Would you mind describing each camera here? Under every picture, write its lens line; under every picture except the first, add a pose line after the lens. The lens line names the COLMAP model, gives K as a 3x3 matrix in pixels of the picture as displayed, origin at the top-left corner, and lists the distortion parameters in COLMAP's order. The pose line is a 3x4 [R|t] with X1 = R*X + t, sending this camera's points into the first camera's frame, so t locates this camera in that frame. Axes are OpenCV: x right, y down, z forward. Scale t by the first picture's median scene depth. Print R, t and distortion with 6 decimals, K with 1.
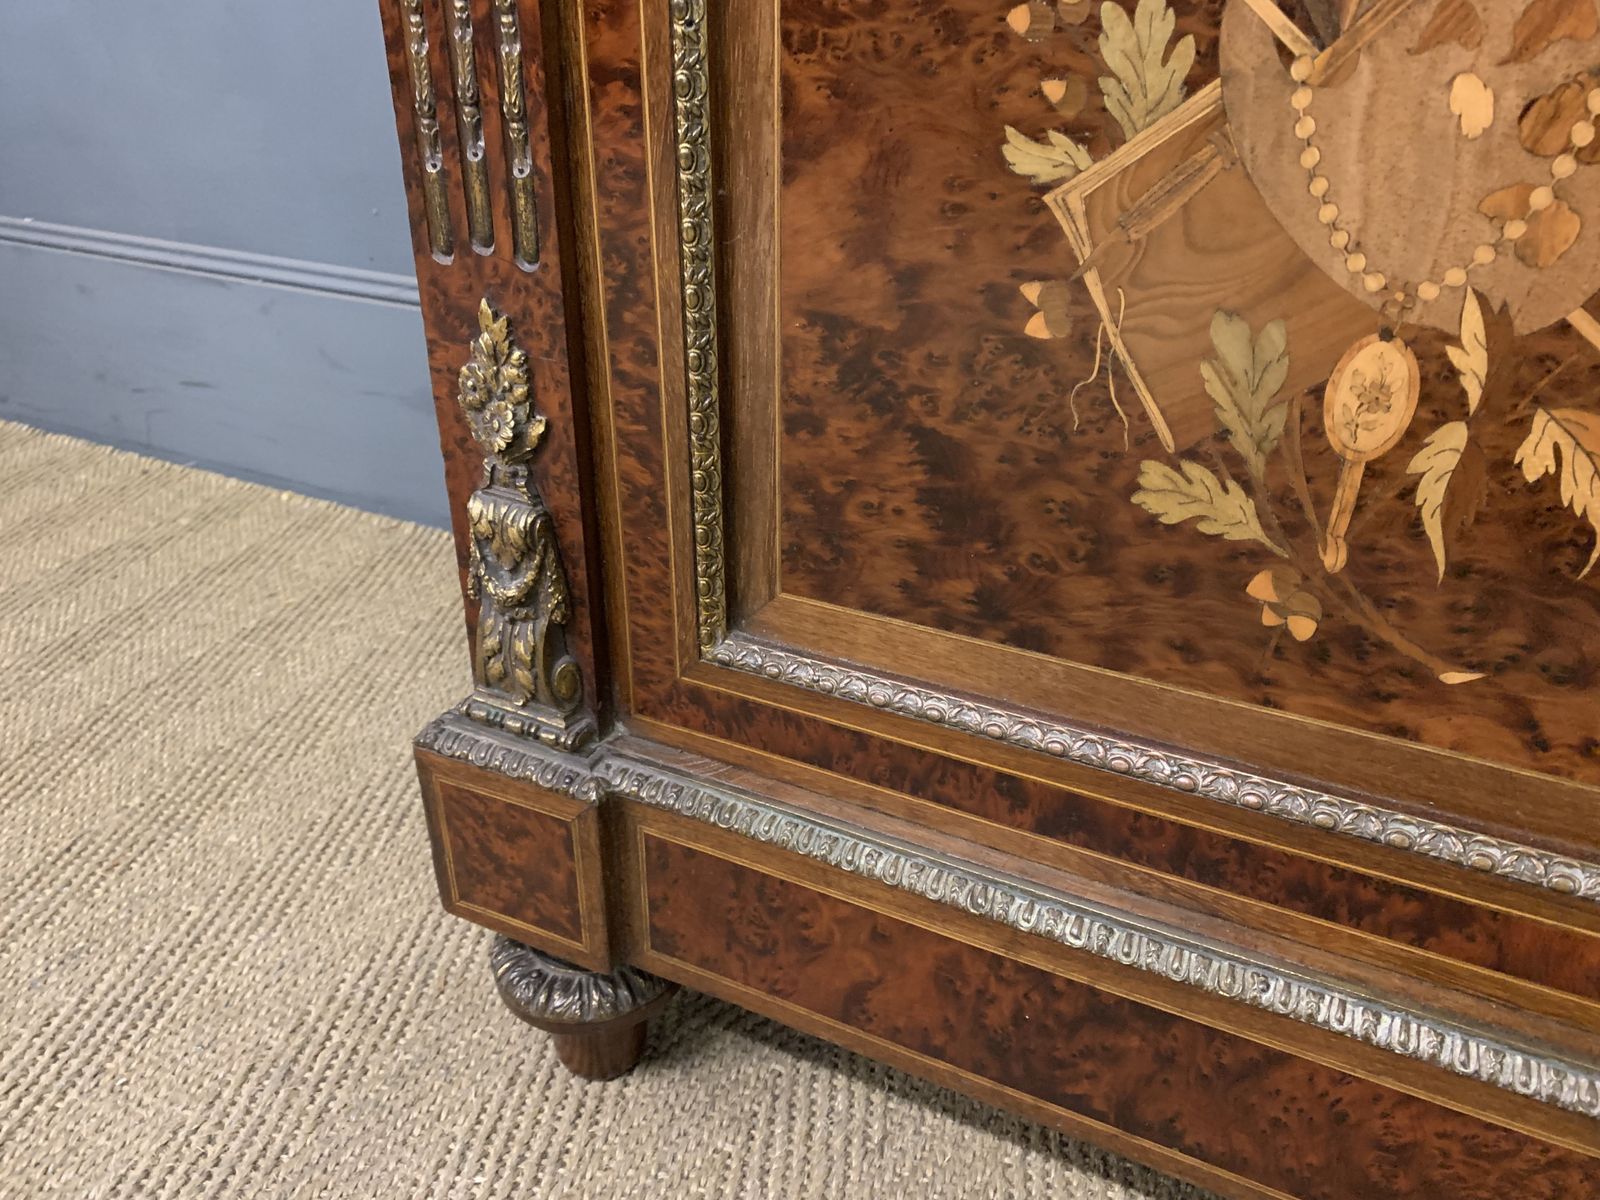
lens RADIAL K [[1231.7, 0, 802.5], [0, 1231.7, 594.2], [0, 0, 1]] dist [0.118336, -0.268906]
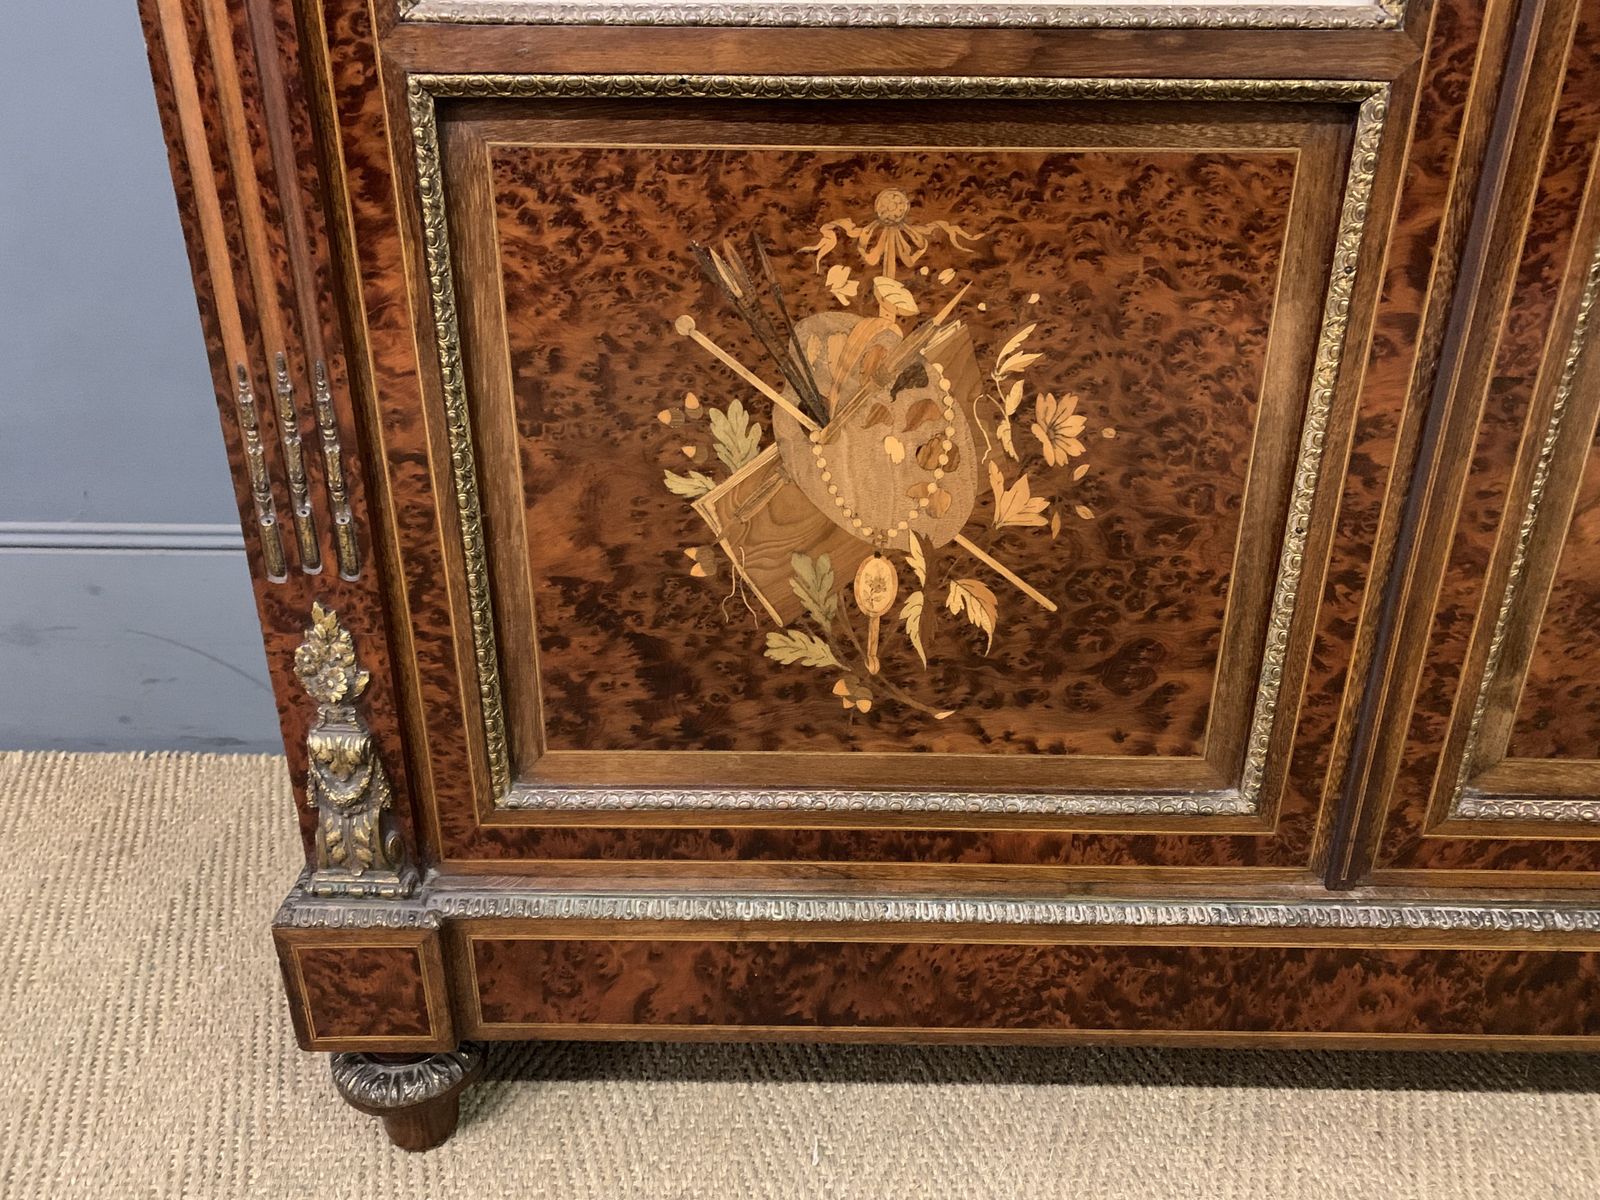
lens RADIAL K [[1221.6, 0, 808.0], [0, 1221.6, 584.8], [0, 0, 1]] dist [0.121531, -0.263848]
pose [[0.899822, -0.179719, 0.397518, -0.320002], [0.203325, 0.978952, -0.017659, -0.119049], [-0.385978, 0.096715, 0.917424, -0.569735]]
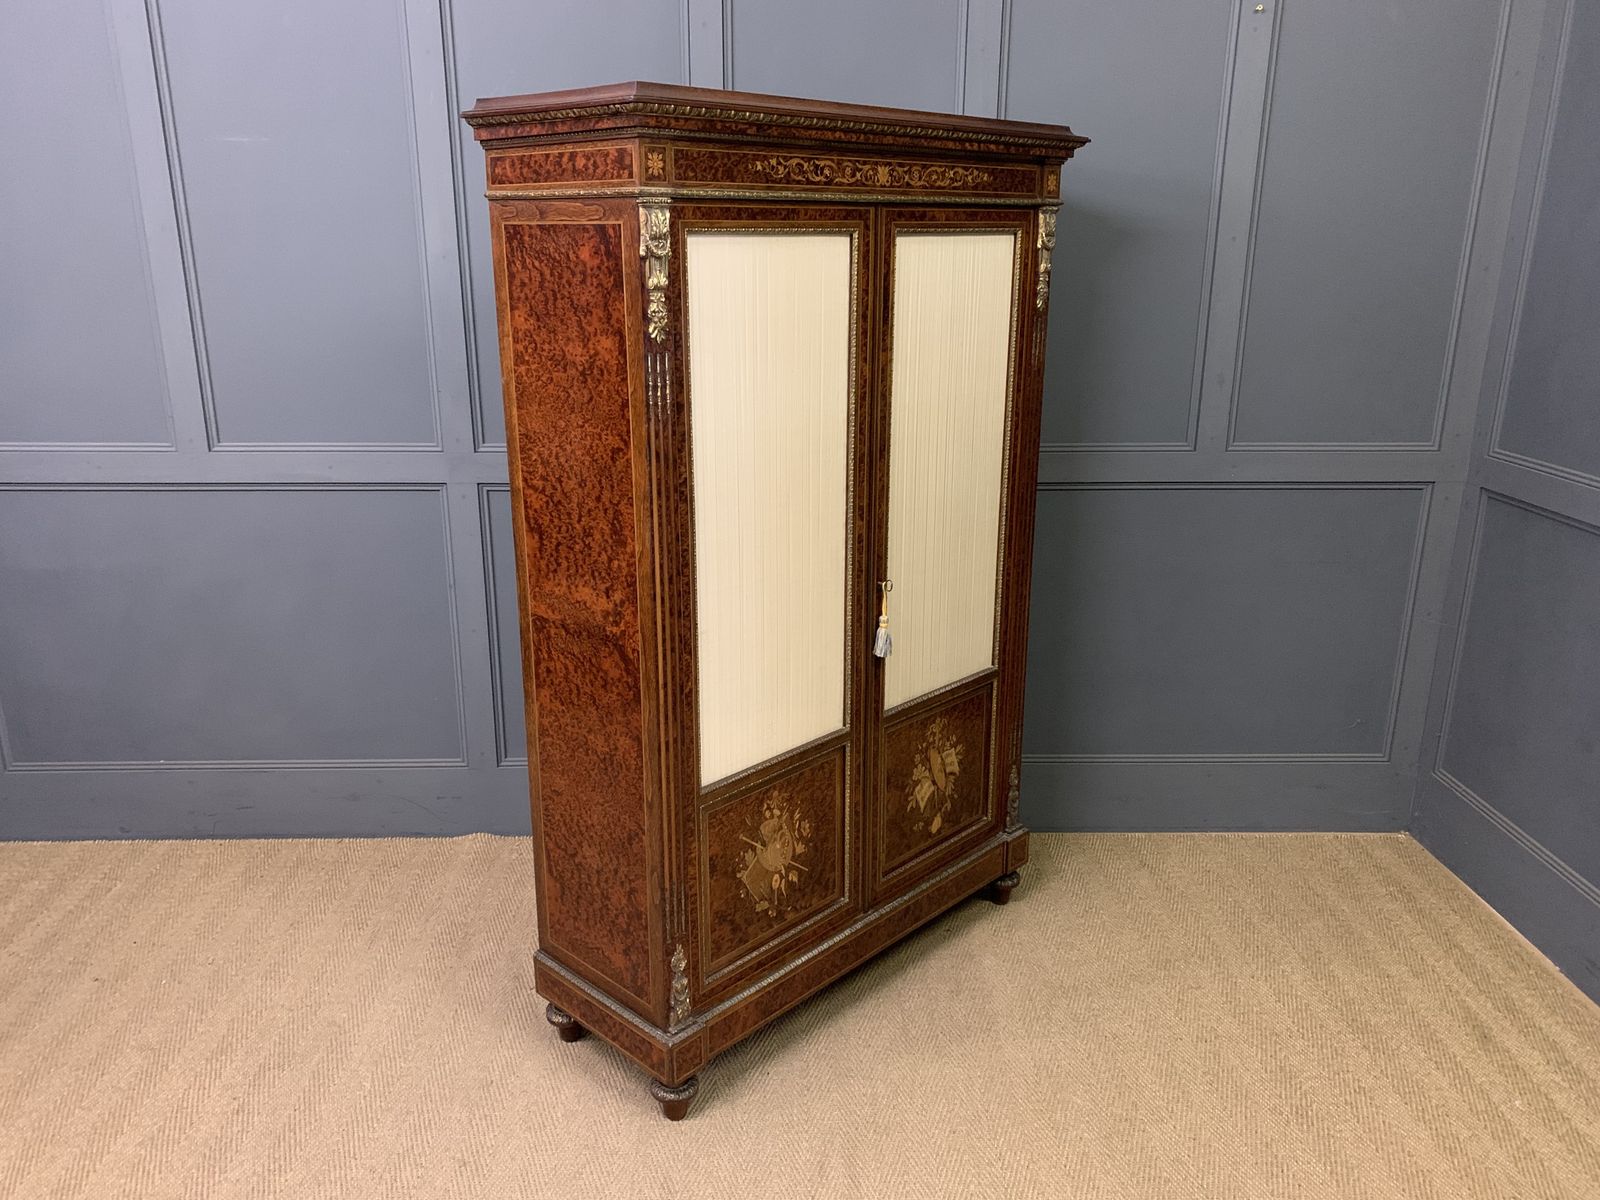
lens RADIAL K [[1231.7, 0, 802.5], [0, 1231.7, 594.2], [0, 0, 1]] dist [0.118336, -0.268906]
pose [[0.290272, -0.274586, 0.916703, -4.728164], [0.446050, 0.886341, 0.124251, -2.055626], [-0.846630, 0.372829, 0.379759, -2.103359]]
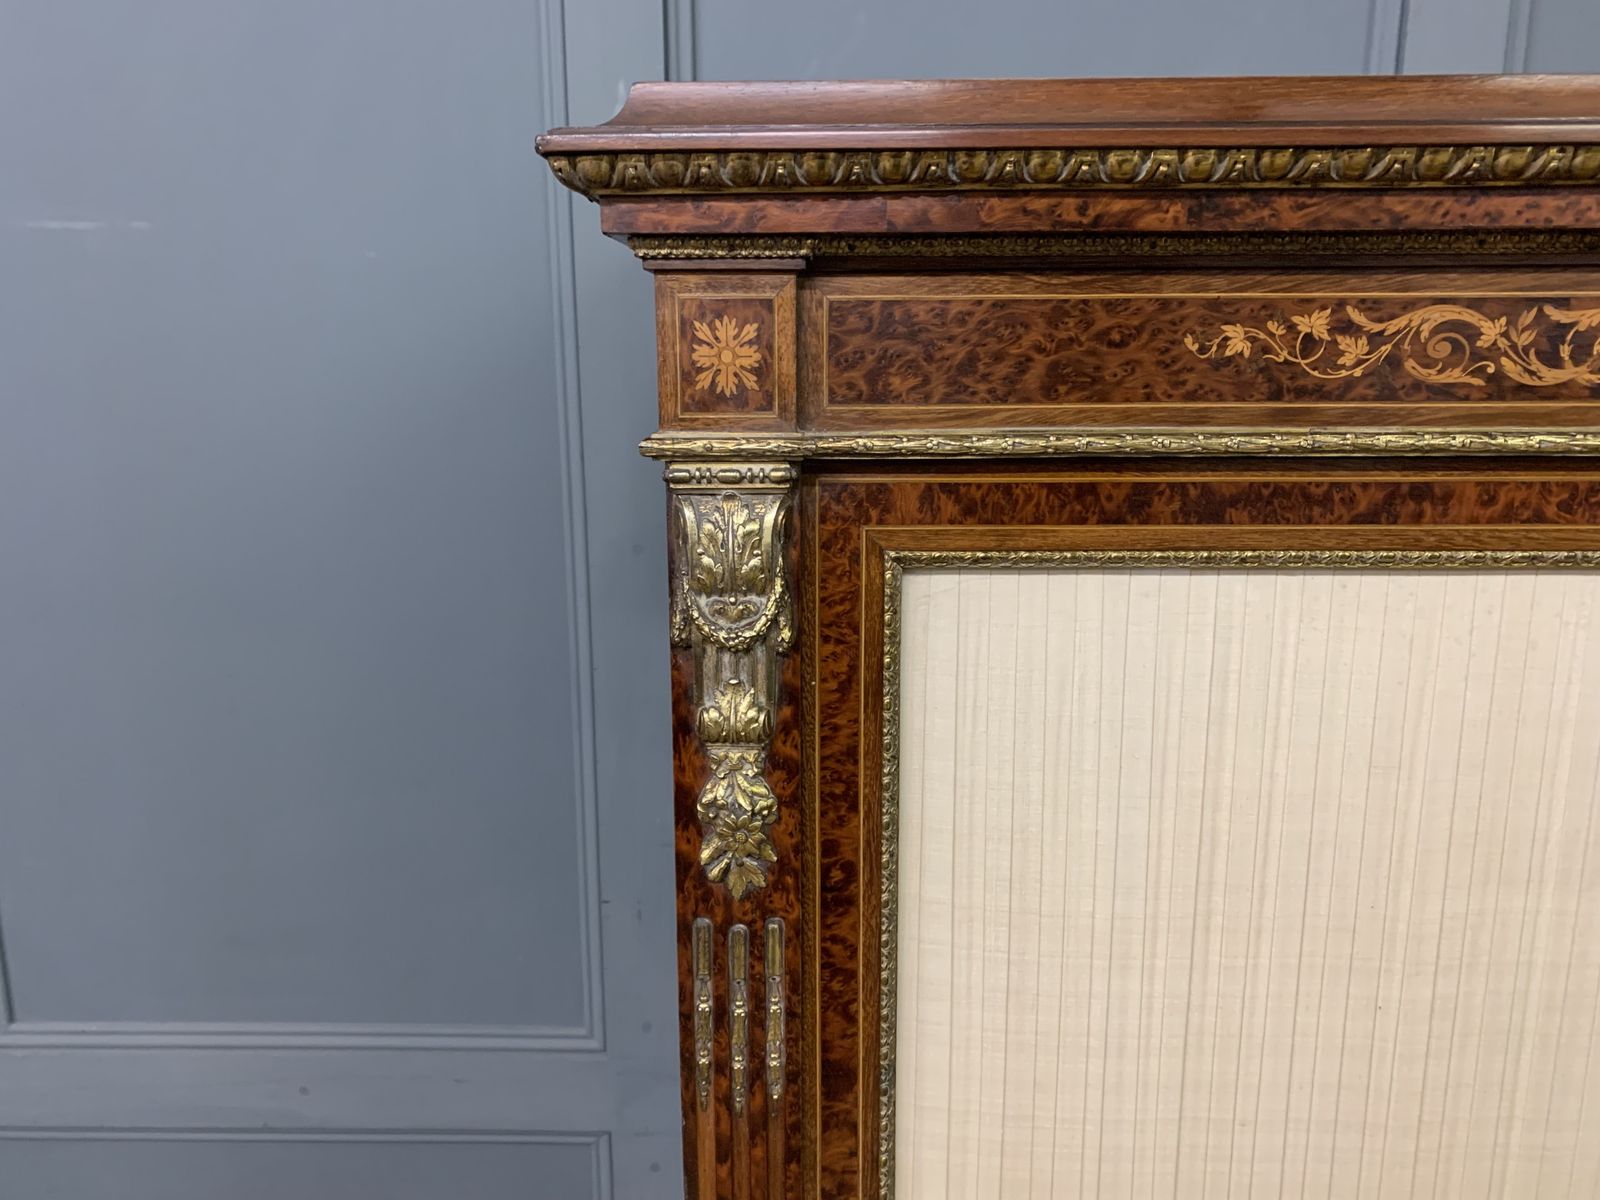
lens RADIAL K [[1209.1, 0, 803.5], [0, 1209.1, 593.8], [0, 0, 1]] dist [0.092215, -0.120375]
pose [[0.900535, -0.093231, 0.424670, -0.776339], [0.207147, 0.950759, -0.230539, -2.556838], [-0.382265, 0.295577, 0.875504, -1.618534]]
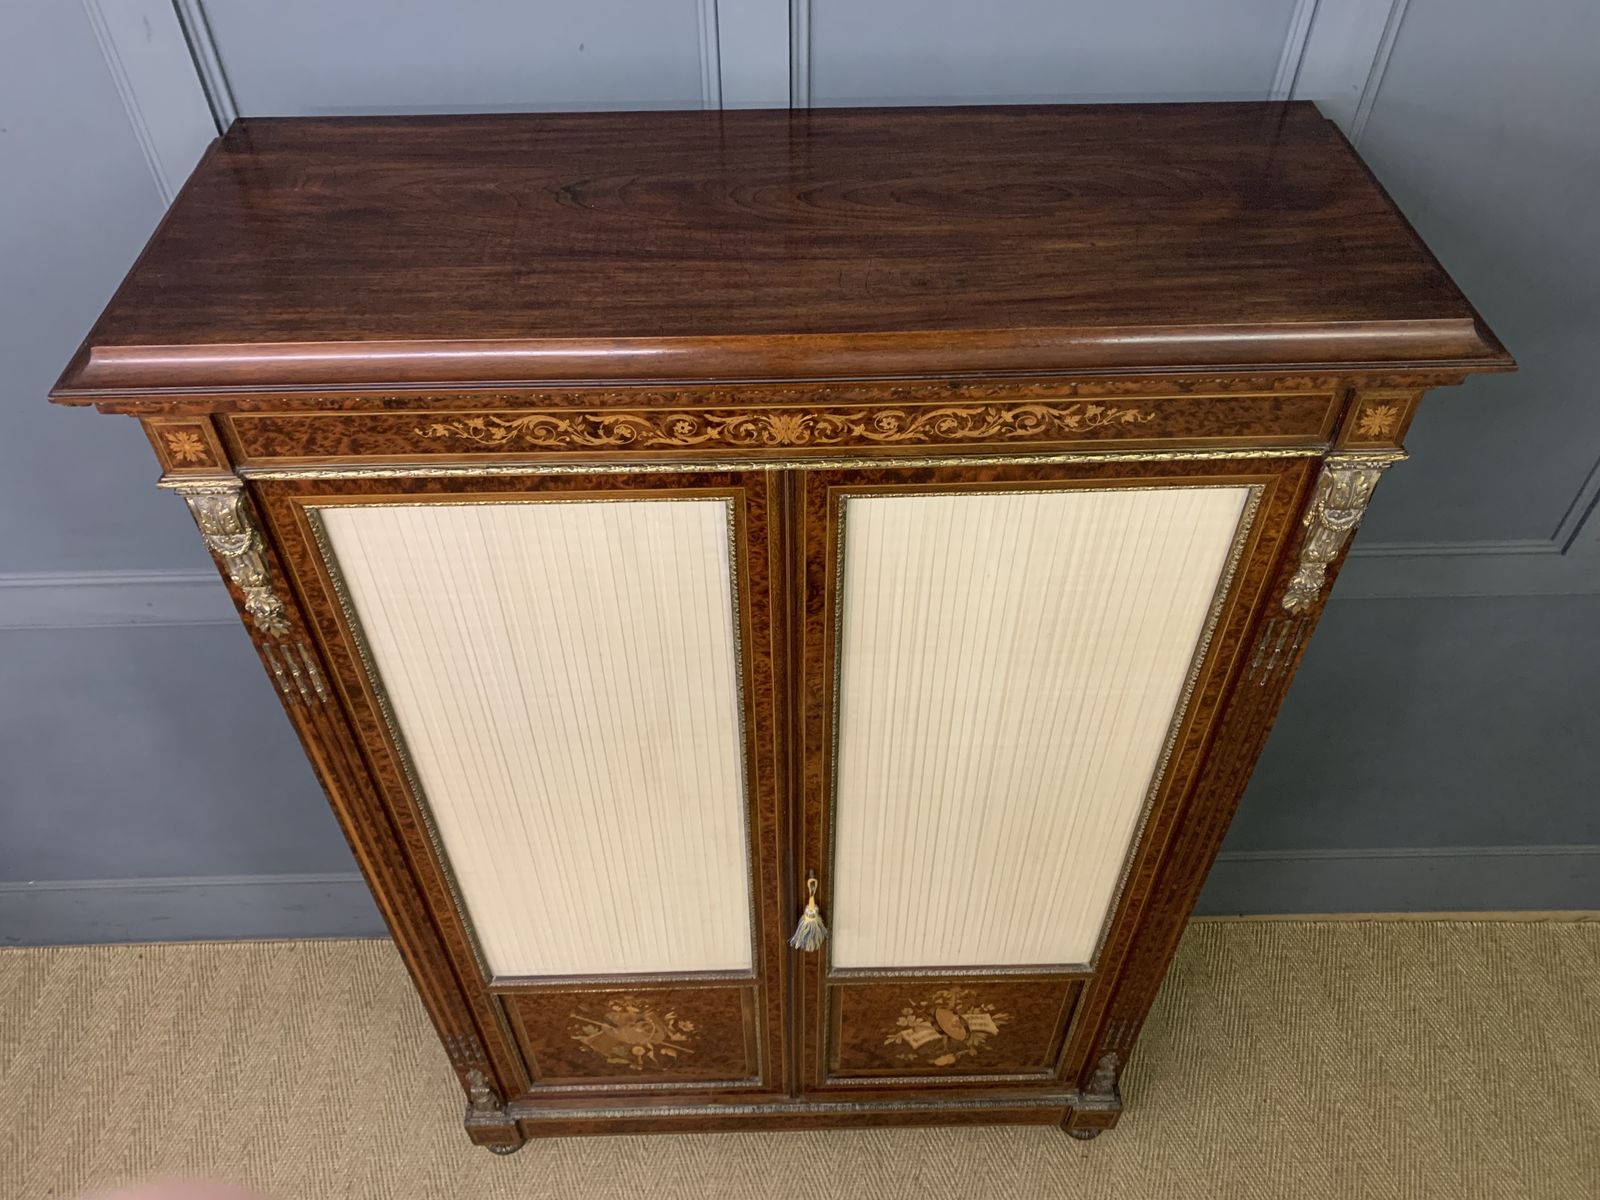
lens RADIAL K [[1216.2, 0, 788.4], [0, 1216.2, 573.5], [0, 0, 1]] dist [0.108714, -0.260456]
pose [[0.884691, -0.336279, 0.322860, -0.058618], [0.229109, 0.916795, 0.327102, -3.456679], [-0.405994, -0.215414, 0.888125, -3.527679]]
